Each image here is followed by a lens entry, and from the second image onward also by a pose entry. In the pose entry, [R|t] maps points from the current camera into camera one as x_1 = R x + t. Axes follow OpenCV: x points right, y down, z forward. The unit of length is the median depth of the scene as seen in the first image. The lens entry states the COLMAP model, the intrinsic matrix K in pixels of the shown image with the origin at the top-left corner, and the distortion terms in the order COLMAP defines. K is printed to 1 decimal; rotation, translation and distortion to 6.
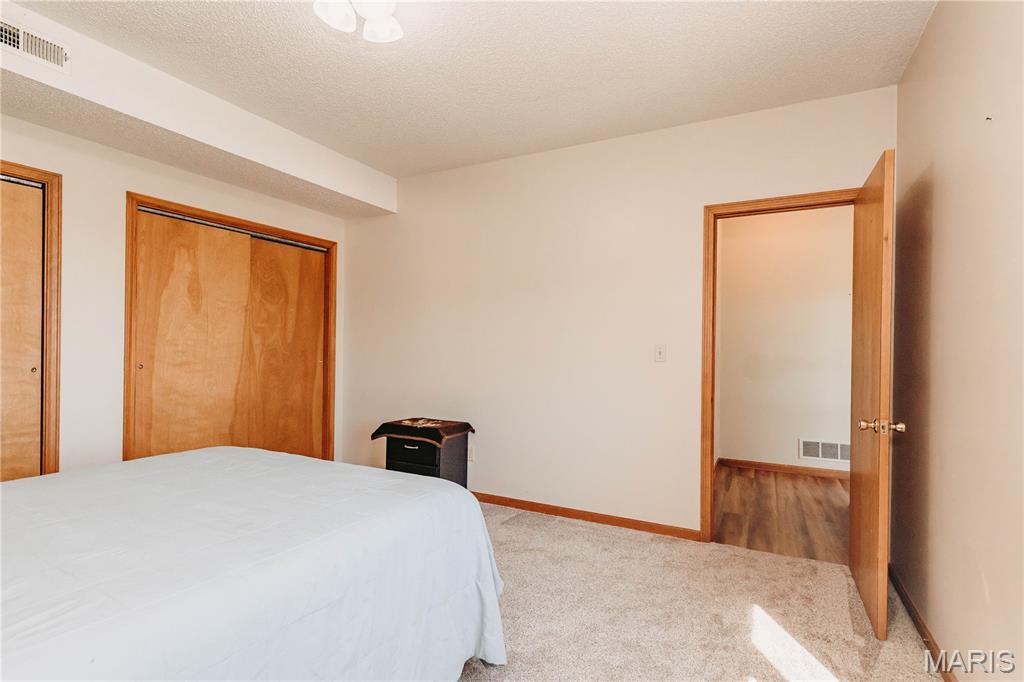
lens RADIAL K [[494.4, 0, 512.0], [0, 494.4, 341.0], [0, 0, 1]] dist [0.015906, -0.000444]
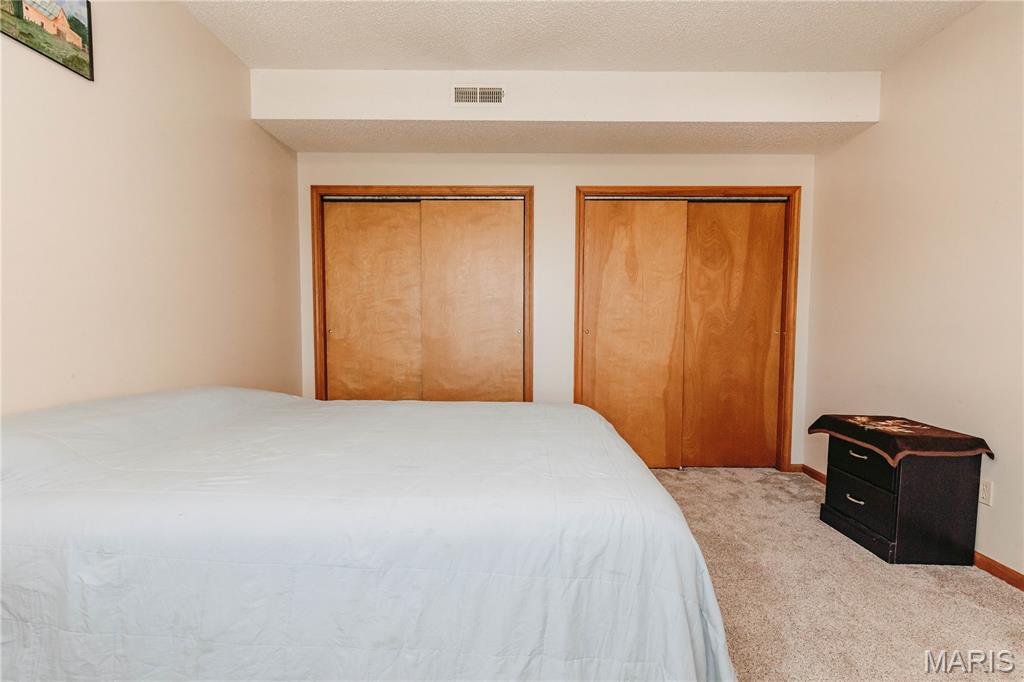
lens RADIAL K [[481.7, 0, 512.0], [0, 481.7, 341.0], [0, 0, 1]] dist [0.003119, -0.000523]
pose [[0.459151, 0.031252, -0.887808, 0.169714], [0.010867, 0.999109, 0.040790, 0.020932], [0.888292, -0.028377, 0.458402, 0.260218]]
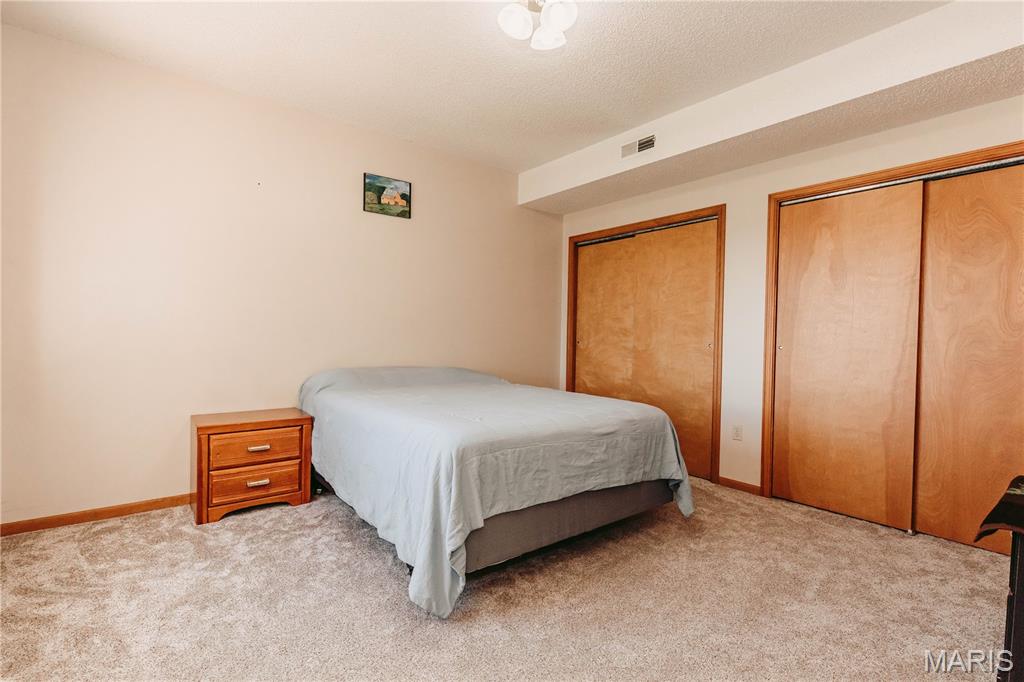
lens RADIAL K [[481.7, 0, 512.0], [0, 481.7, 341.0], [0, 0, 1]] dist [0.003119, -0.000523]
pose [[-0.415982, -0.012605, -0.909286, 0.399995], [-0.016530, 0.999844, -0.006299, 0.045463], [0.909223, 0.012410, -0.416125, 0.764125]]
